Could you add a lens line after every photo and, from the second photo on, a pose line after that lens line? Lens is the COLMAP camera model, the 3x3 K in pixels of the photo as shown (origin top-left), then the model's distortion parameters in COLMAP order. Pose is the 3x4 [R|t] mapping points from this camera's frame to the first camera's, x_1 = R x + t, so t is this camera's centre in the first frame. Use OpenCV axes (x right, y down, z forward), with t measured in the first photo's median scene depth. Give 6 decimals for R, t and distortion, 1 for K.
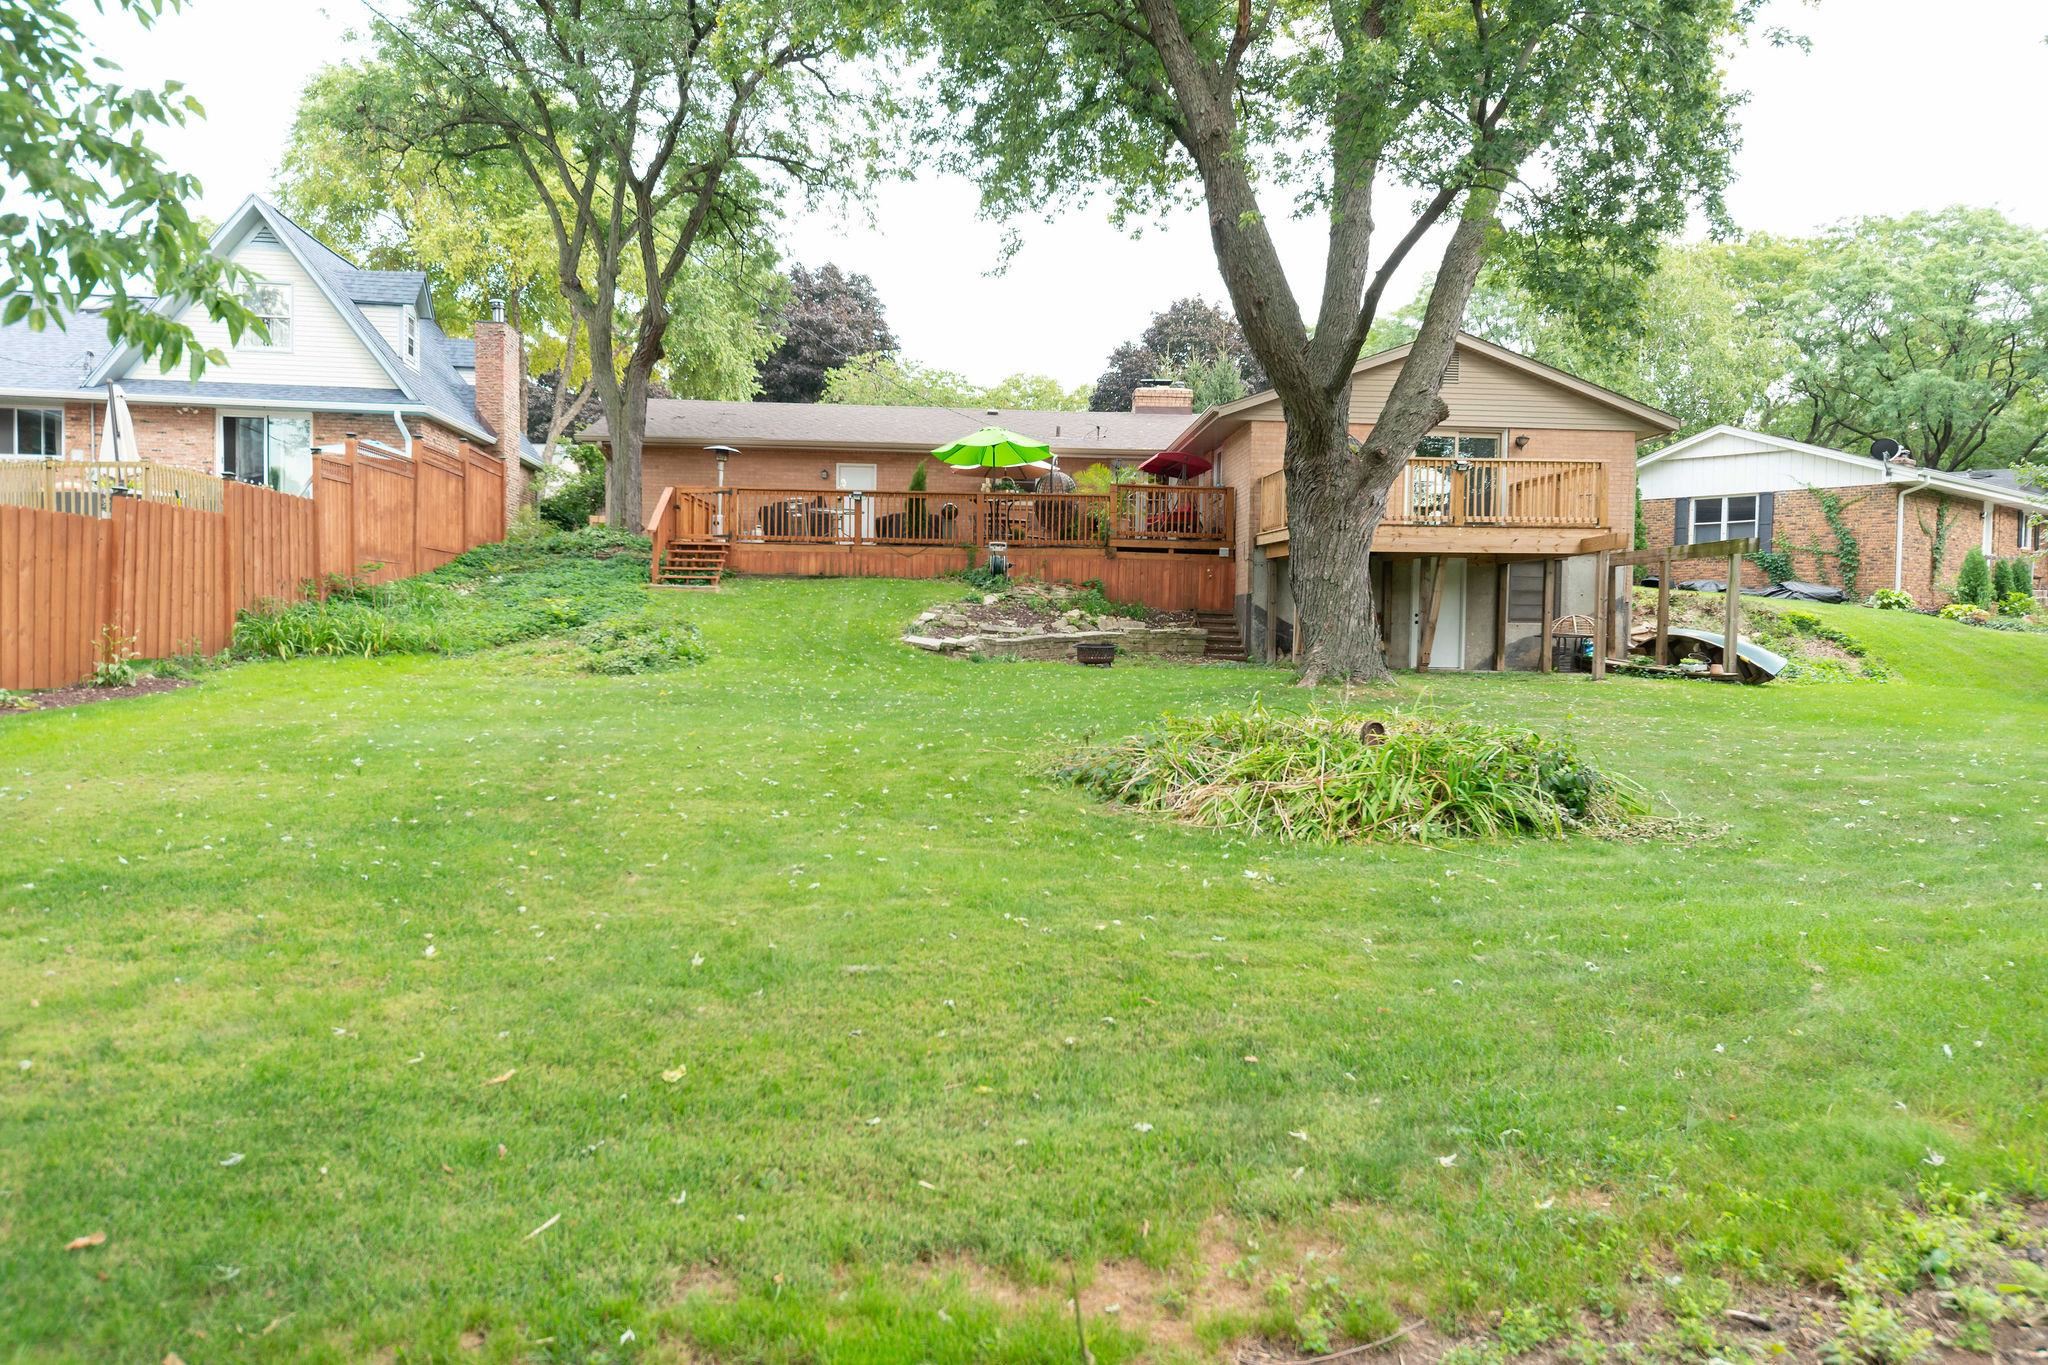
lens RADIAL K [[1340.9, 0, 1000.7], [0, 1340.9, 677.7], [0, 0, 1]] dist [0.004077, 0.000876]
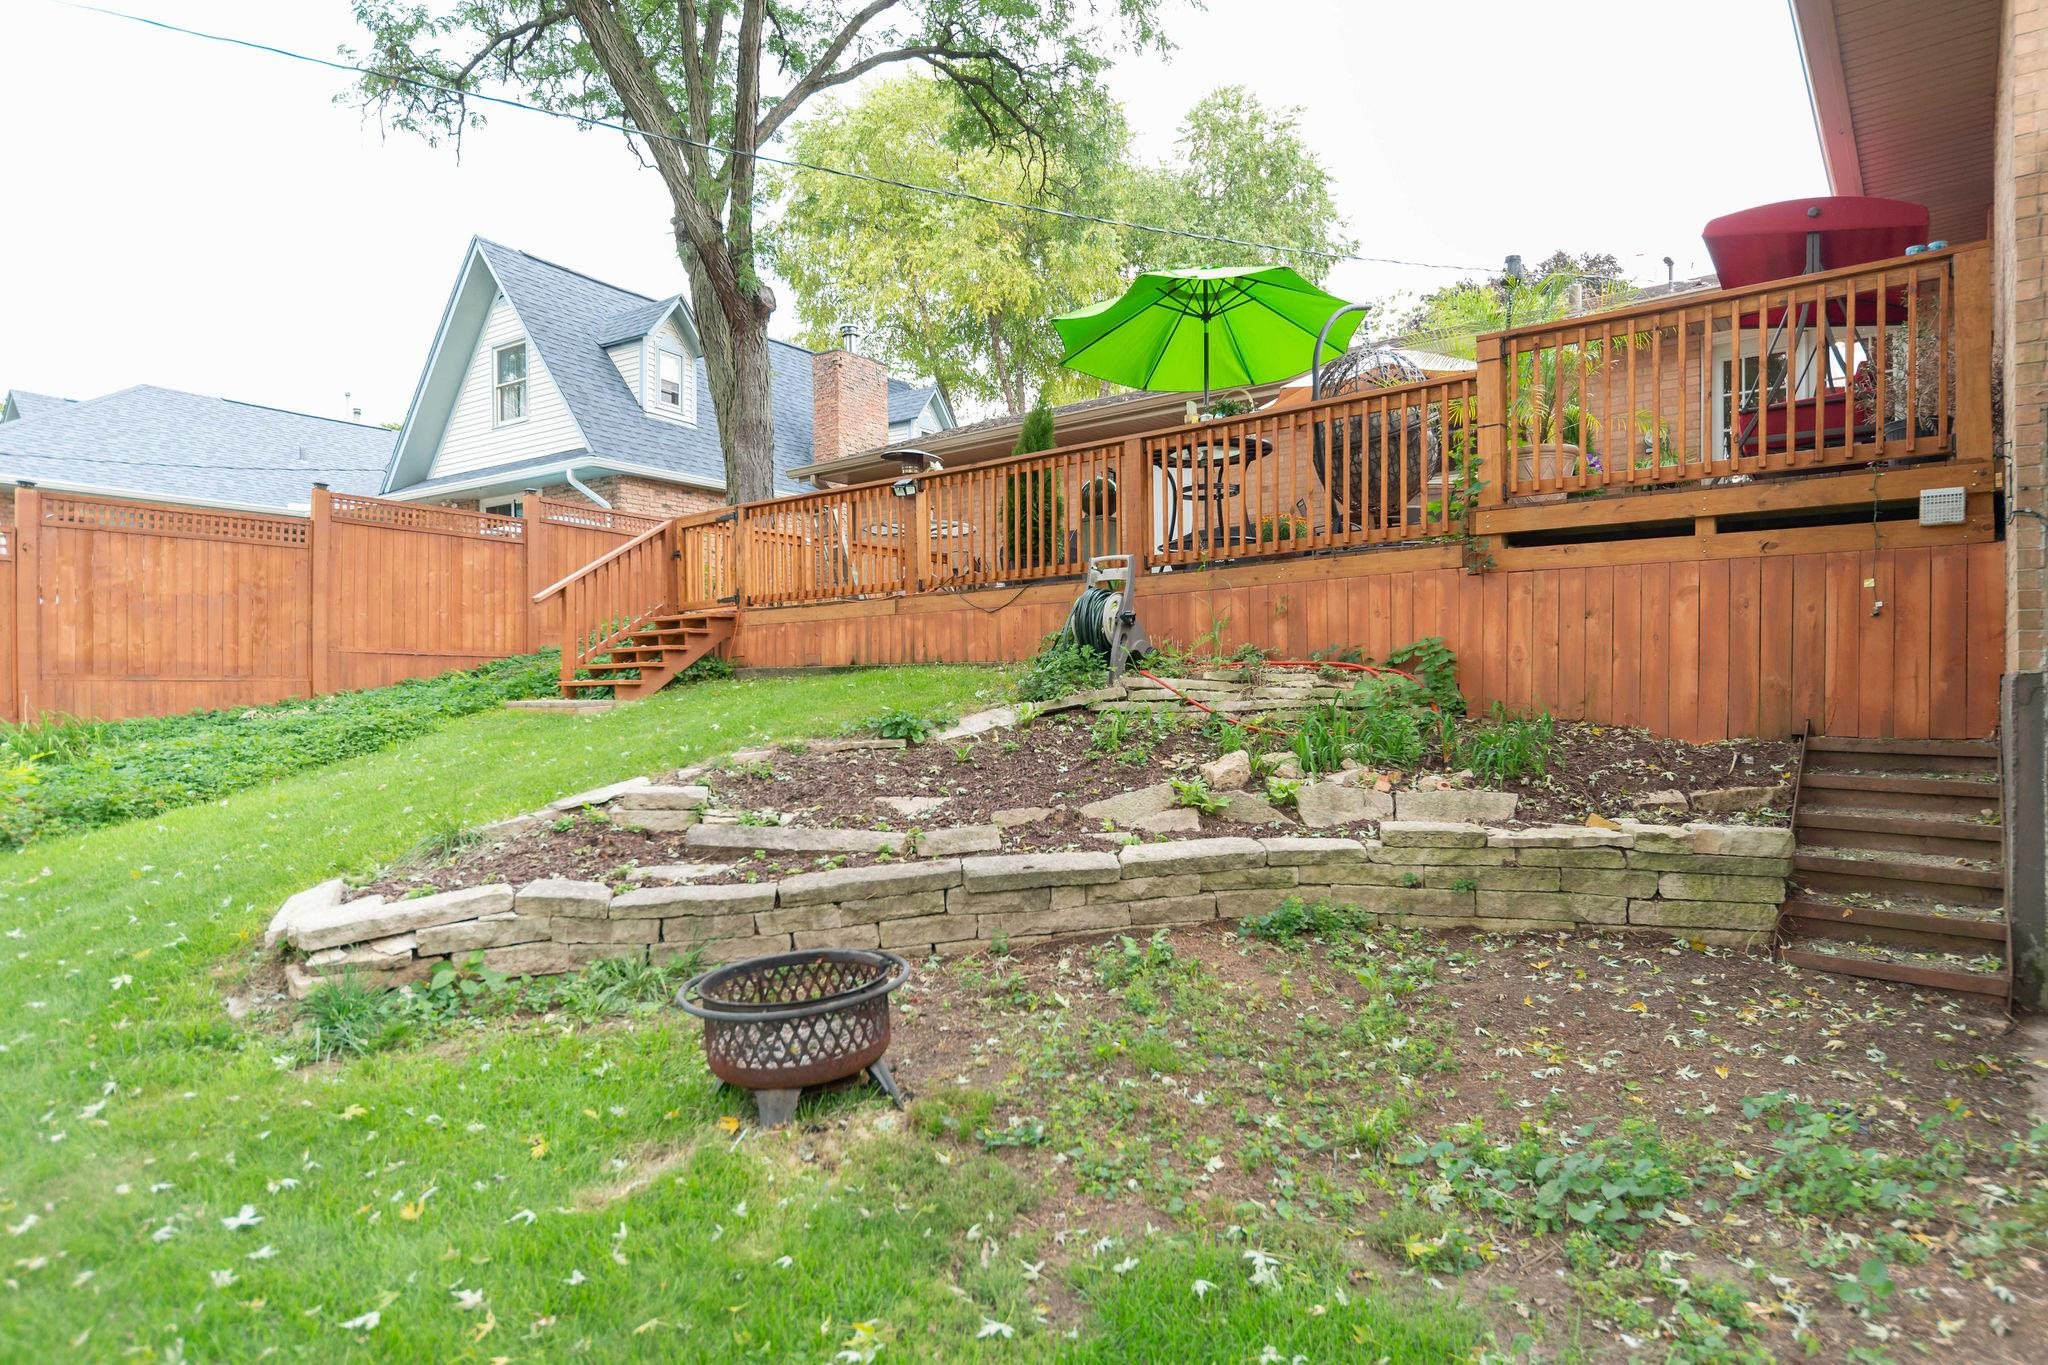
lens RADIAL K [[1156.2, 0, 1028.1], [0, 1156.2, 703.3], [0, 0, 1]] dist [0.002683, -0.000037]
pose [[0.762604, -0.020609, -0.646538, 0.175347], [-0.002601, 0.999387, -0.034925, -0.049189], [0.646861, 0.028316, 0.762082, 0.729299]]
